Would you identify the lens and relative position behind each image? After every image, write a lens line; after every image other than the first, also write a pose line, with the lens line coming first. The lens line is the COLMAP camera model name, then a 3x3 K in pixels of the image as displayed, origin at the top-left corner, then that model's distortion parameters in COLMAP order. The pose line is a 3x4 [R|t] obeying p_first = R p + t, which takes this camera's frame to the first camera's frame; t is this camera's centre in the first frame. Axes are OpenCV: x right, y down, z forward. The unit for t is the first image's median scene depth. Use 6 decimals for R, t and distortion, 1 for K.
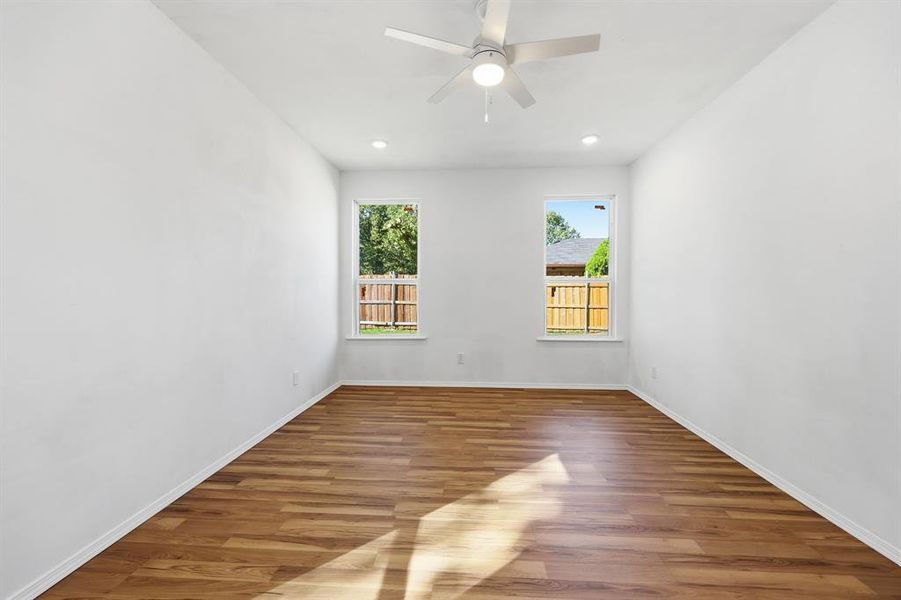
lens RADIAL K [[369.4, 0, 451.1], [0, 369.4, 298.0], [0, 0, 1]] dist [0.003580, 0.000379]
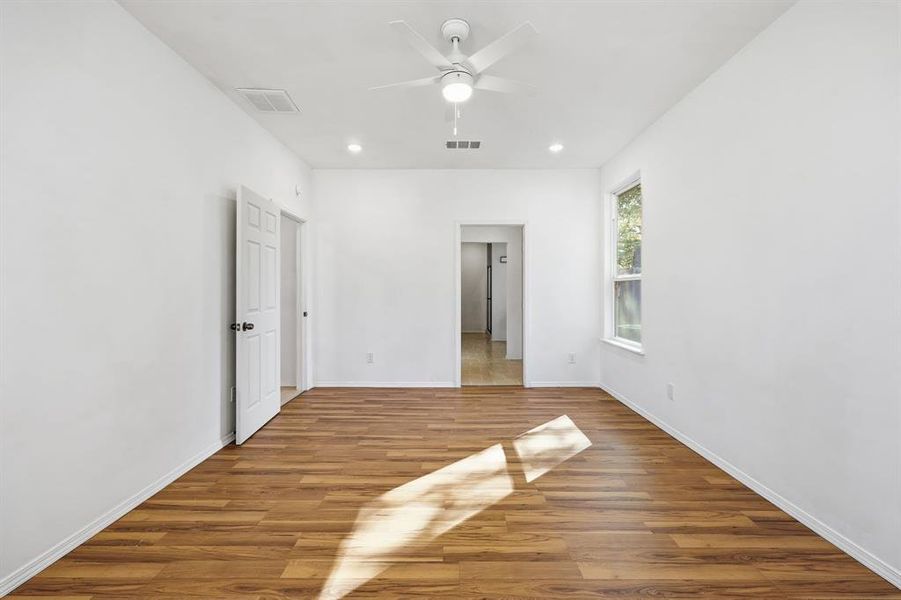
lens RADIAL K [[369.4, 0, 456.3], [0, 369.4, 292.0], [0, 0, 1]] dist [0.003580, 0.000379]
pose [[-0.997512, -0.000763, -0.070487, 0.120994], [-0.002186, 0.999795, 0.020110, -0.025040], [0.070457, 0.020214, -0.997310, 1.418310]]
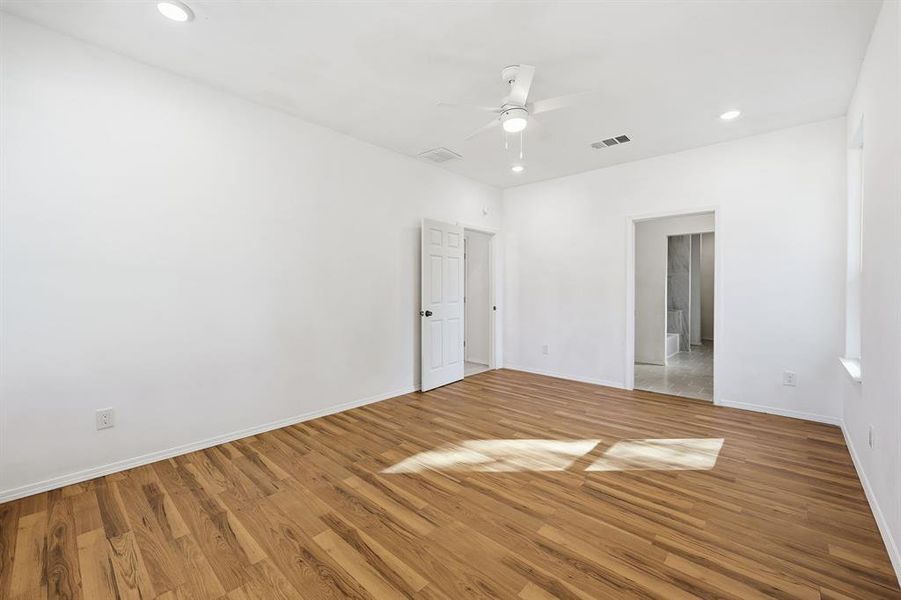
lens RADIAL K [[369.4, 0, 456.2], [0, 369.4, 293.1], [0, 0, 1]] dist [0.003580, 0.000379]
pose [[-0.790511, -0.007135, 0.612406, -0.370958], [0.007649, 0.999739, 0.021522, -0.021803], [-0.612400, 0.021697, -0.790250, 1.476929]]
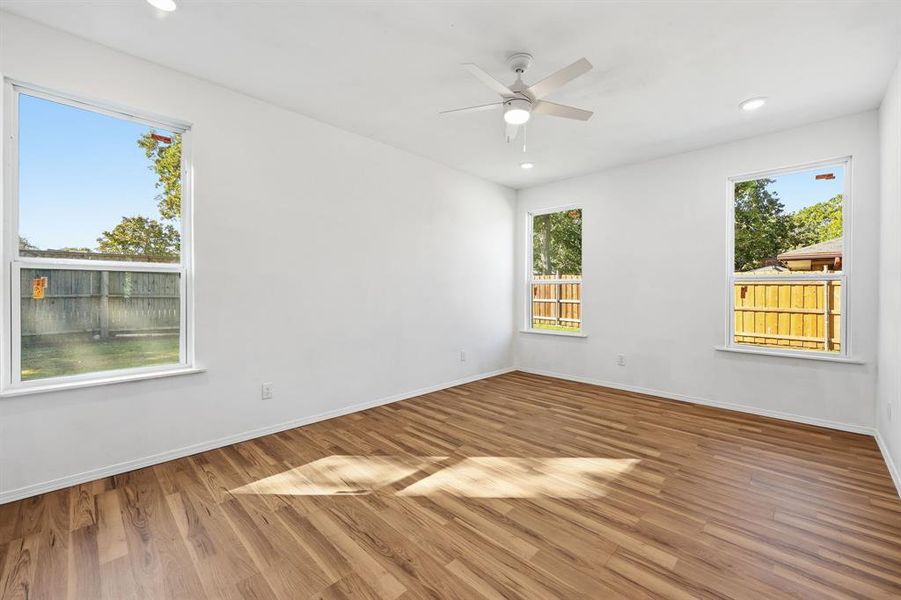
lens RADIAL K [[369.4, 0, 448.3], [0, 369.4, 291.5], [0, 0, 1]] dist [0.003580, 0.000379]
pose [[0.754883, 0.004021, -0.655848, 0.507012], [-0.014712, 0.999833, -0.010804, 0.001074], [0.655695, 0.017805, 0.754816, -0.057357]]
